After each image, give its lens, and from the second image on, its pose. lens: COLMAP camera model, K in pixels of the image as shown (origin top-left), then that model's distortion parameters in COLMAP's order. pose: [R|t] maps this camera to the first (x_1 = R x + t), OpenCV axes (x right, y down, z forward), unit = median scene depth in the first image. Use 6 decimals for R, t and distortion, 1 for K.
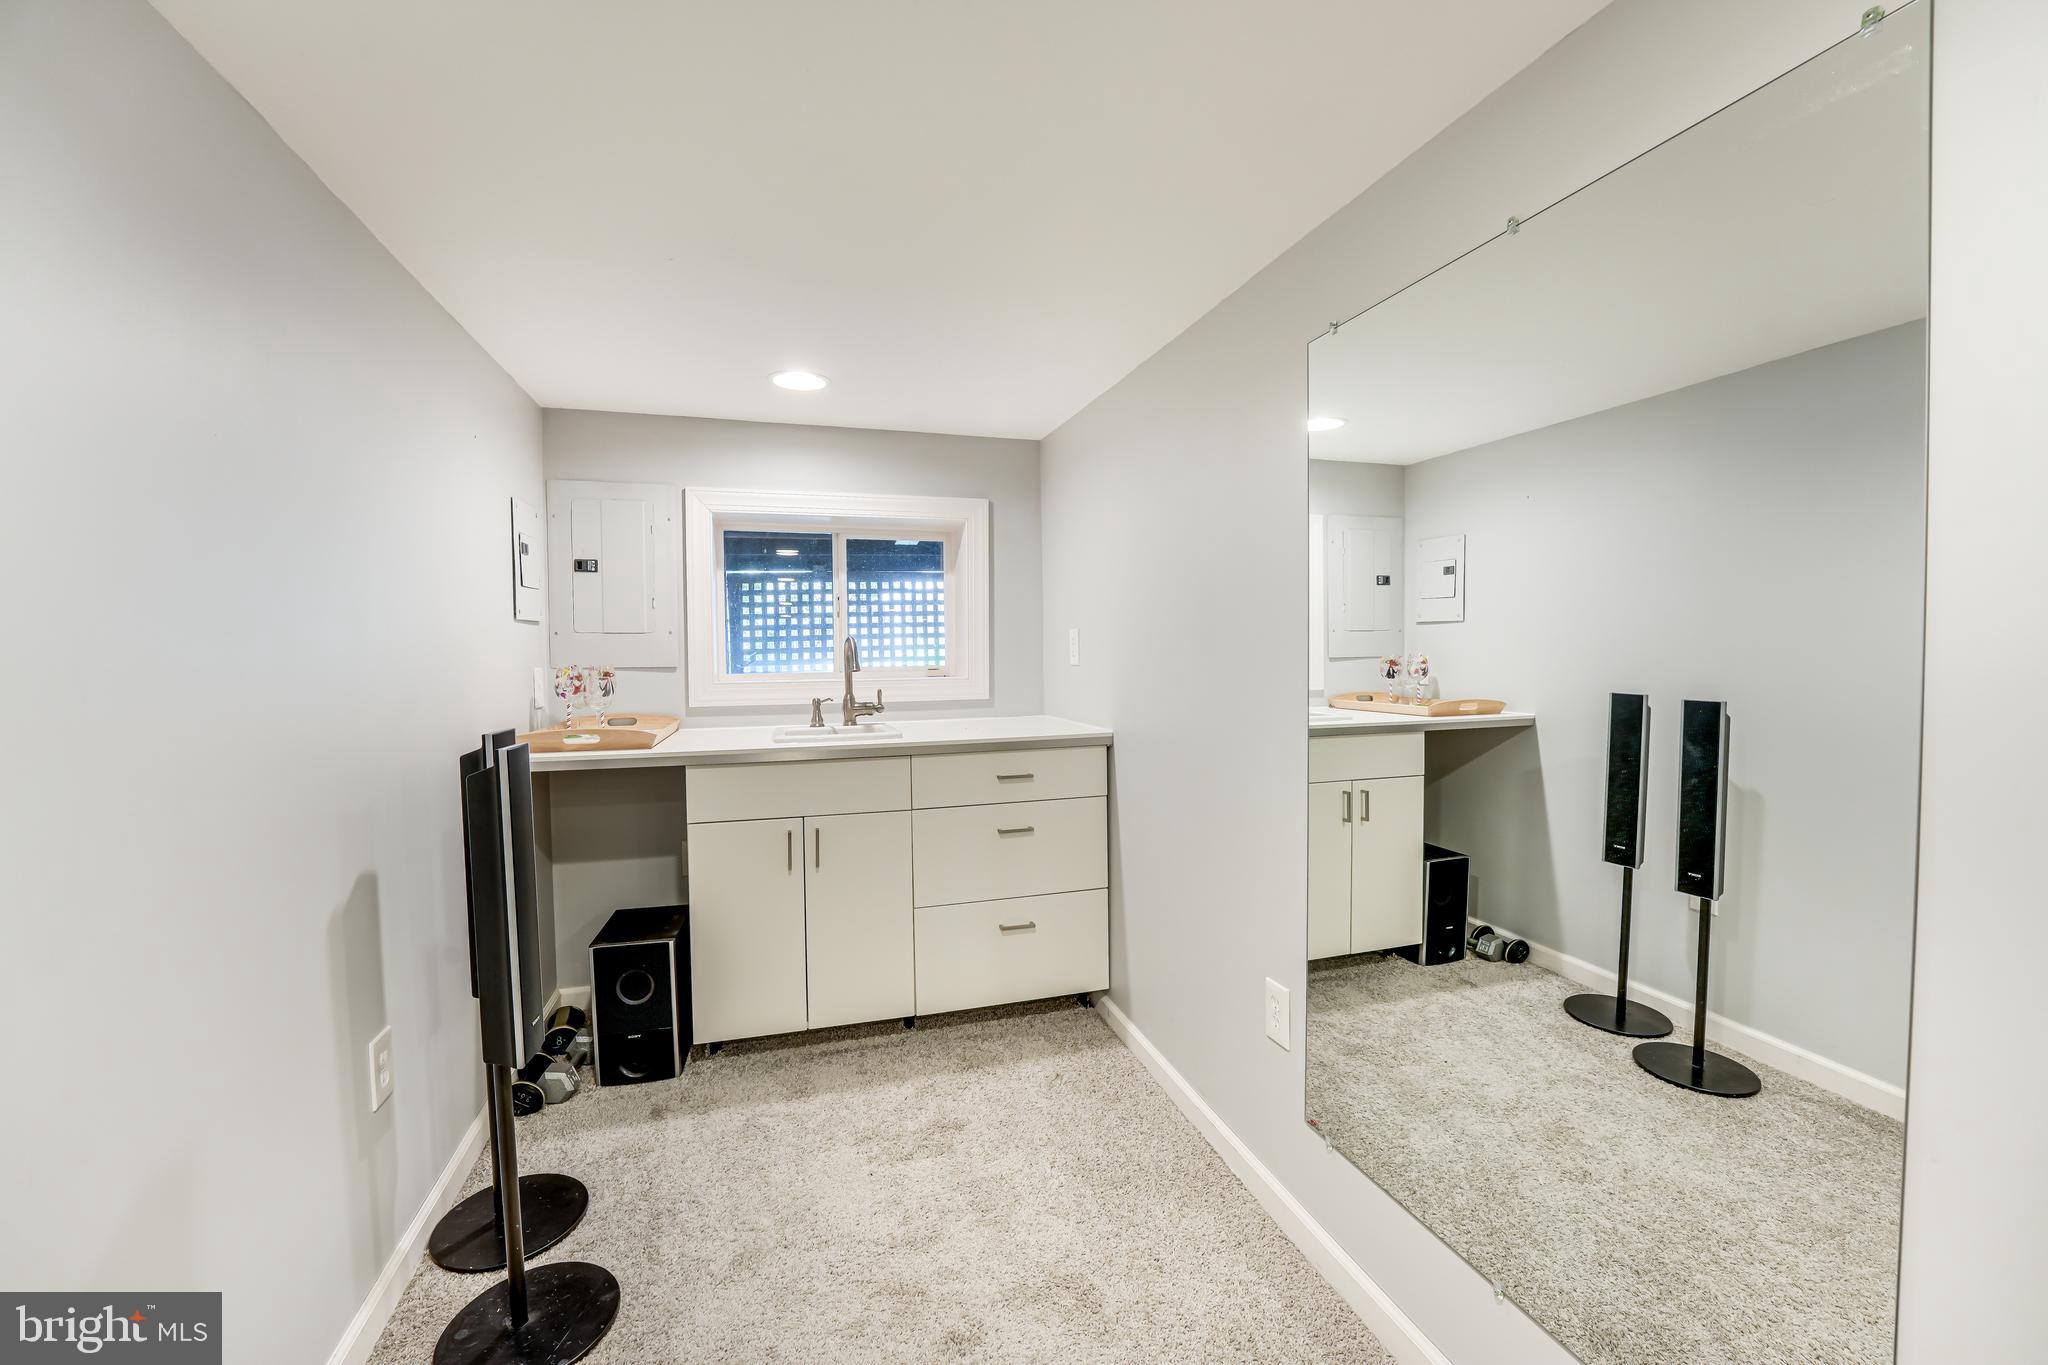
lens RADIAL K [[822.8, 0, 1018.4], [0, 822.8, 683.0], [0, 0, 1]] dist [0.000080, 0.000239]
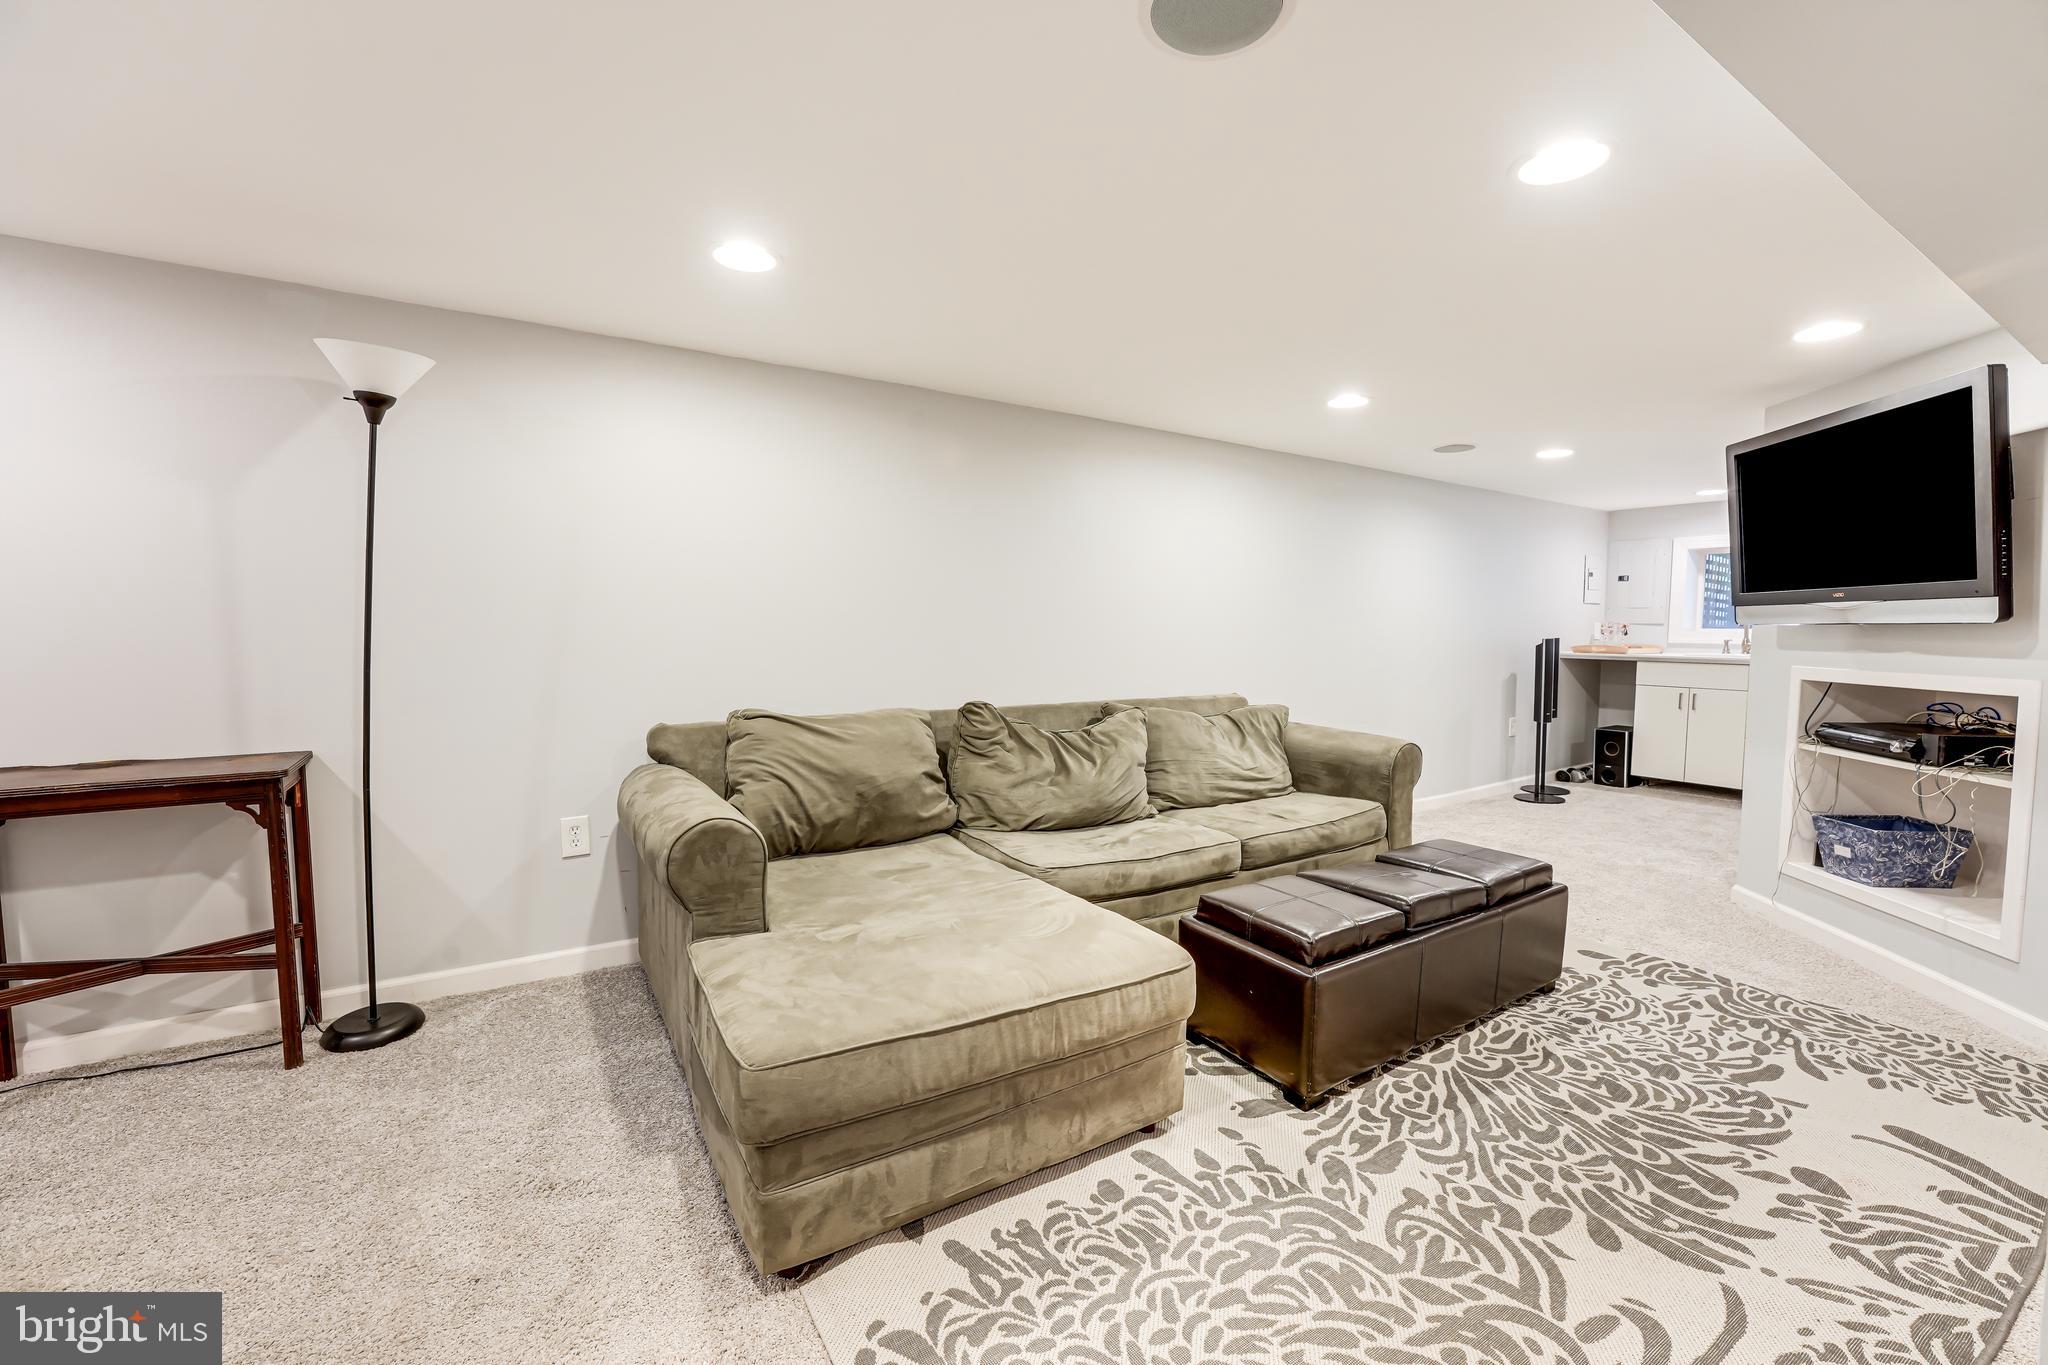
lens RADIAL K [[822.8, 0, 1028.2], [0, 822.8, 674.6], [0, 0, 1]] dist [0.000080, 0.000239]
pose [[0.278383, 0.076043, -0.957455, 1.421532], [-0.057144, 0.996406, 0.062522, 0.087867], [0.958769, 0.037308, 0.281728, -1.416128]]
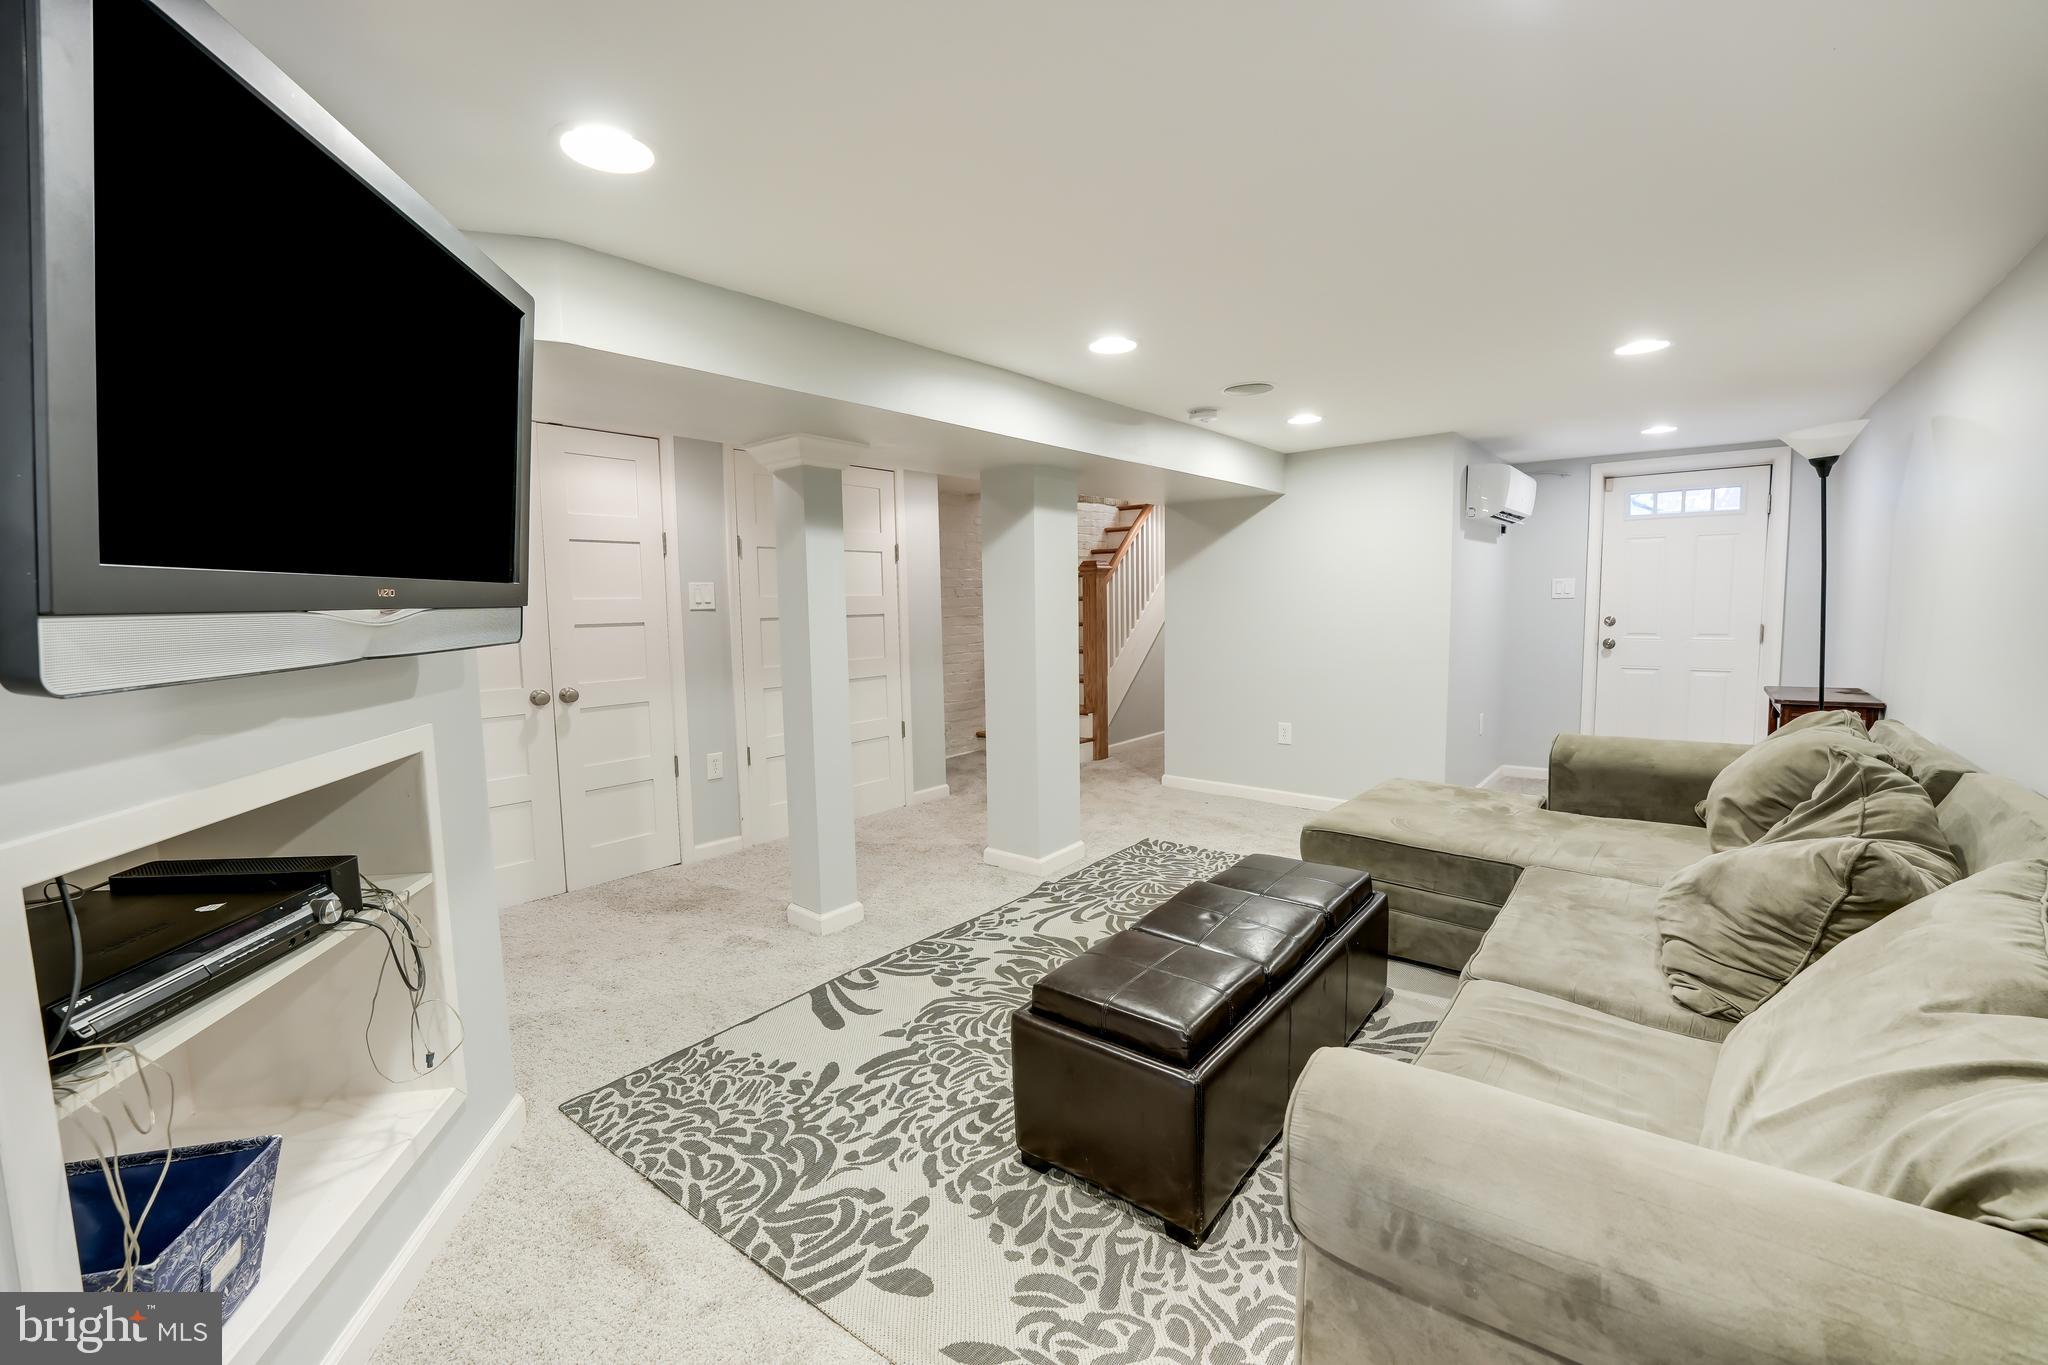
lens RADIAL K [[822.8, 0, 1015.9], [0, 822.8, 679.3], [0, 0, 1]] dist [0.000080, 0.000239]
pose [[-0.561363, -0.058603, 0.825492, -1.260464], [0.061283, 0.991807, 0.112084, -0.055226], [-0.825298, 0.113508, -0.553172, 1.175290]]
